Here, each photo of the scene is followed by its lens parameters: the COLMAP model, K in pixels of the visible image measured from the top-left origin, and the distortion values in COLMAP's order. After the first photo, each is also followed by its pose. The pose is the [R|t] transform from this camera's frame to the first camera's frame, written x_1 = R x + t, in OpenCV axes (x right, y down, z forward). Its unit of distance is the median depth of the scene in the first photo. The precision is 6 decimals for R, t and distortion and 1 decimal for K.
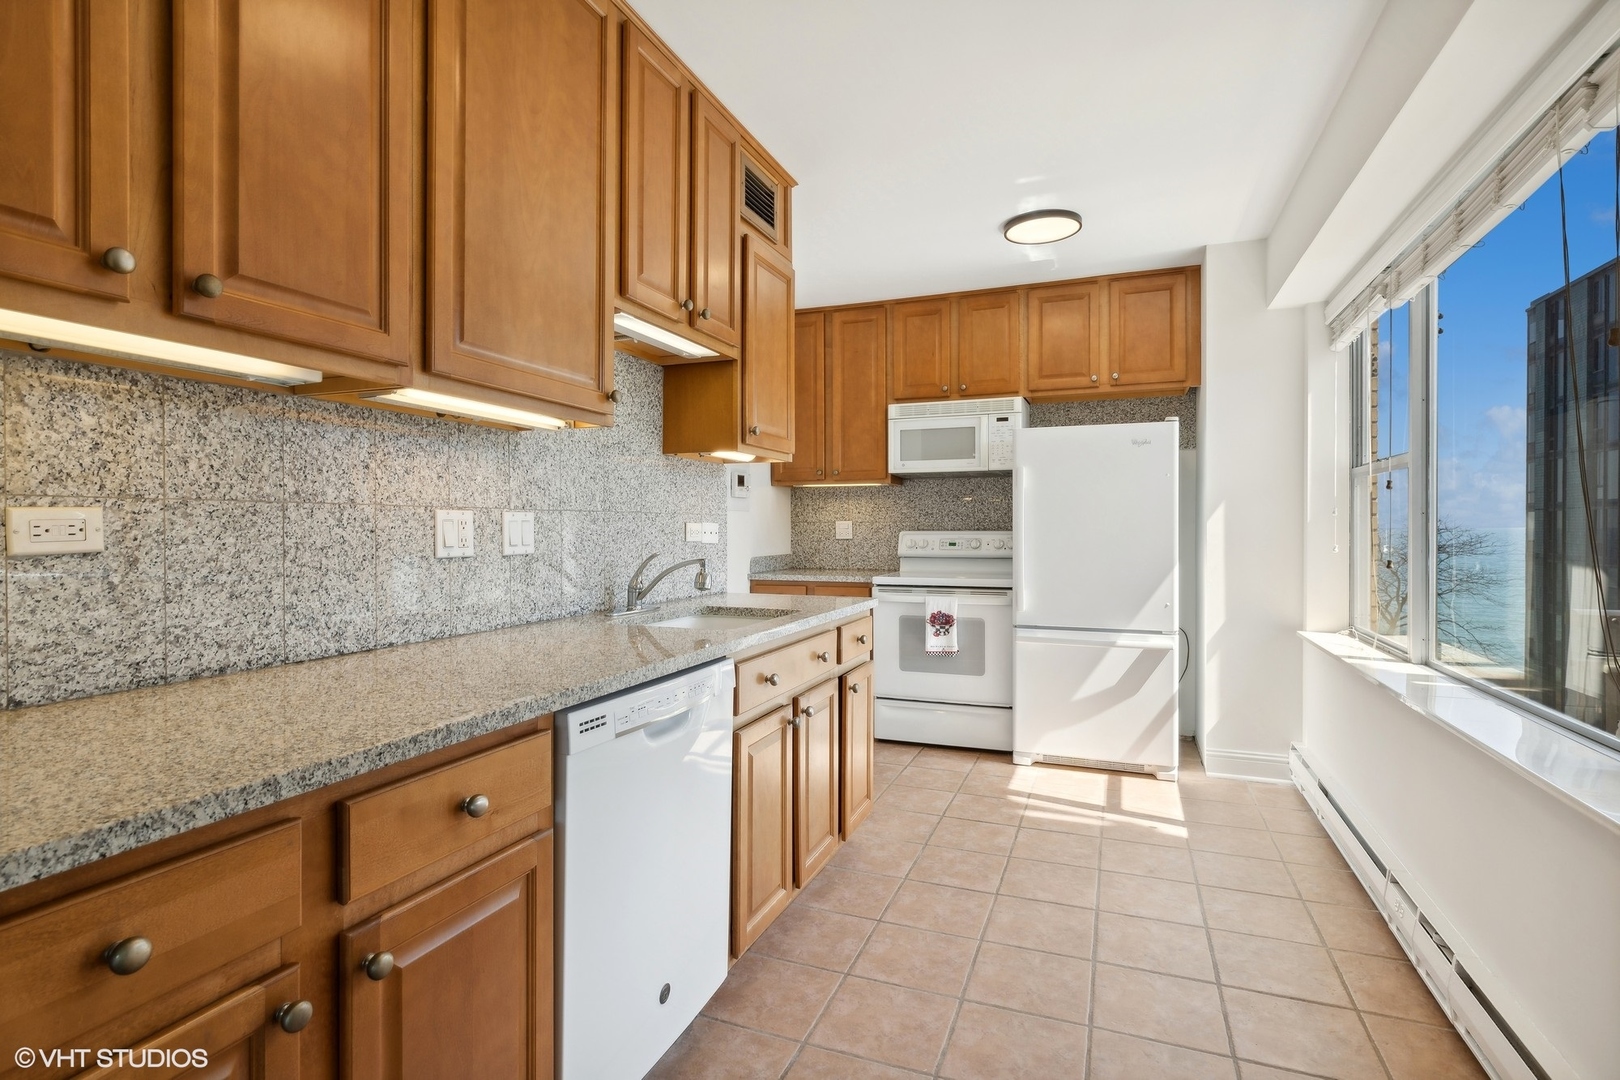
lens RADIAL K [[789.0, 0, 810.0], [0, 789.0, 540.0], [0, 0, 1]] dist [-0.002015, 0.000074]
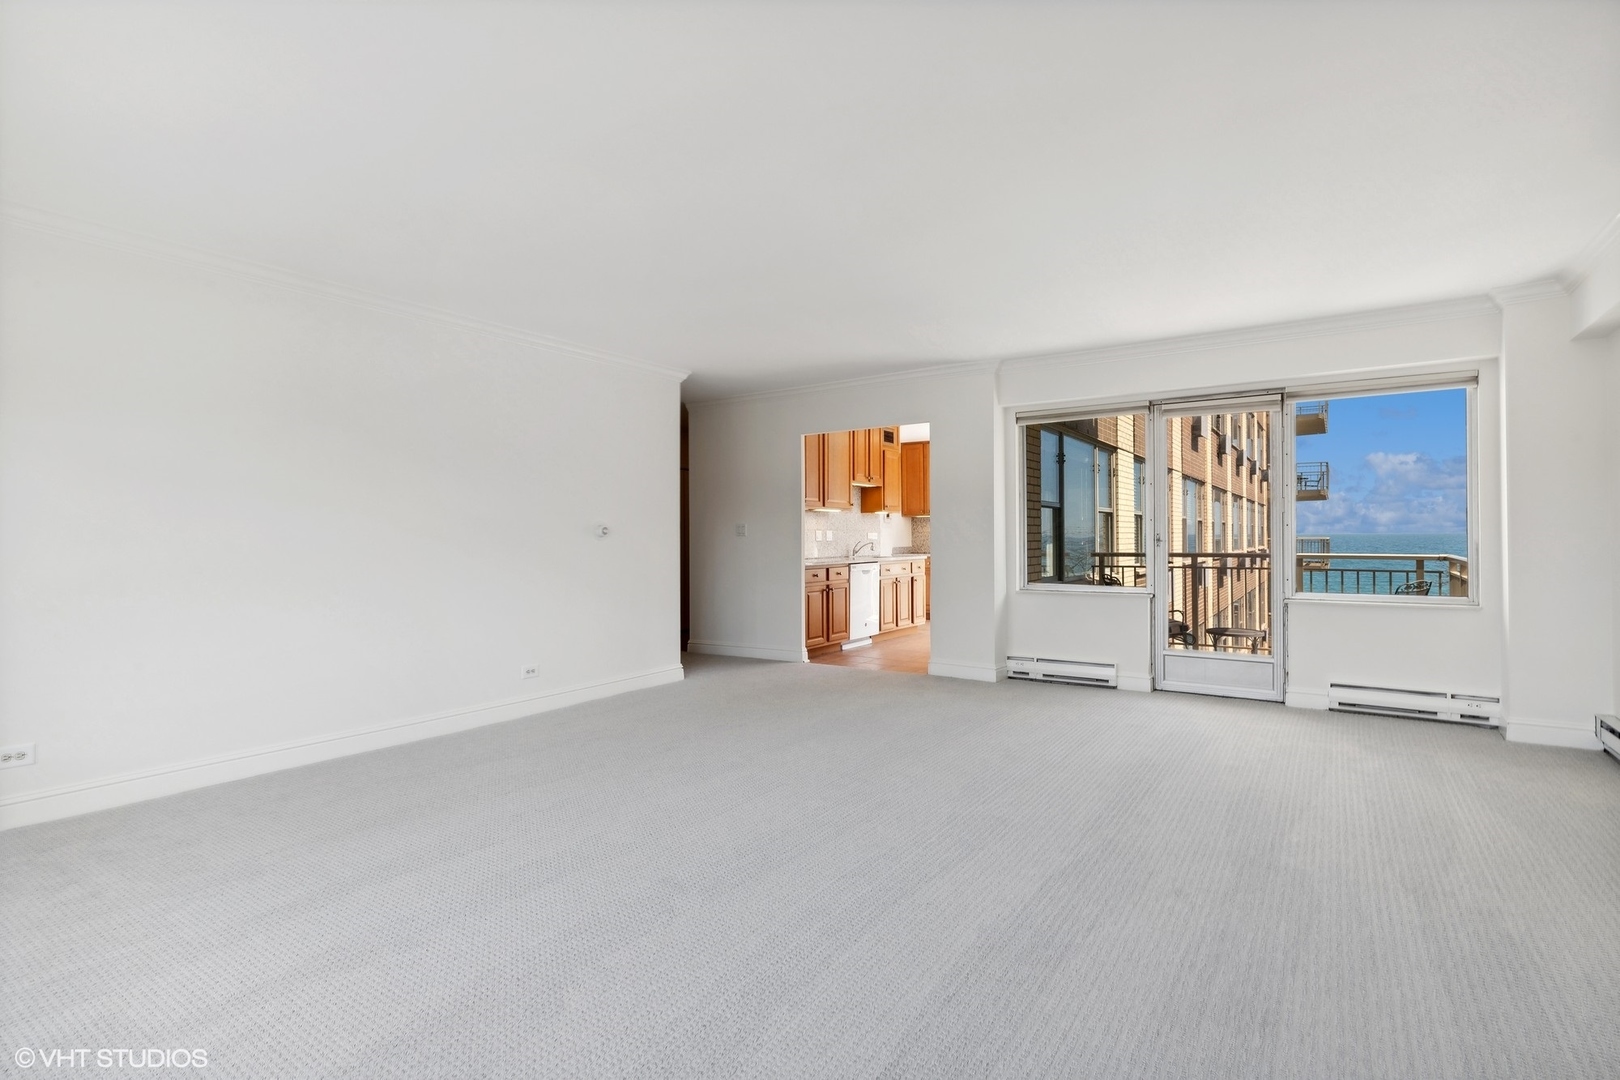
lens RADIAL K [[789.0, 0, 810.0], [0, 789.0, 540.0], [0, 0, 1]] dist [-0.002015, 0.000074]
pose [[0.976338, -0.007987, -0.216101, 0.381142], [0.005561, 0.999915, -0.011828, 0.053927], [0.216177, 0.010346, 0.976299, -2.706501]]
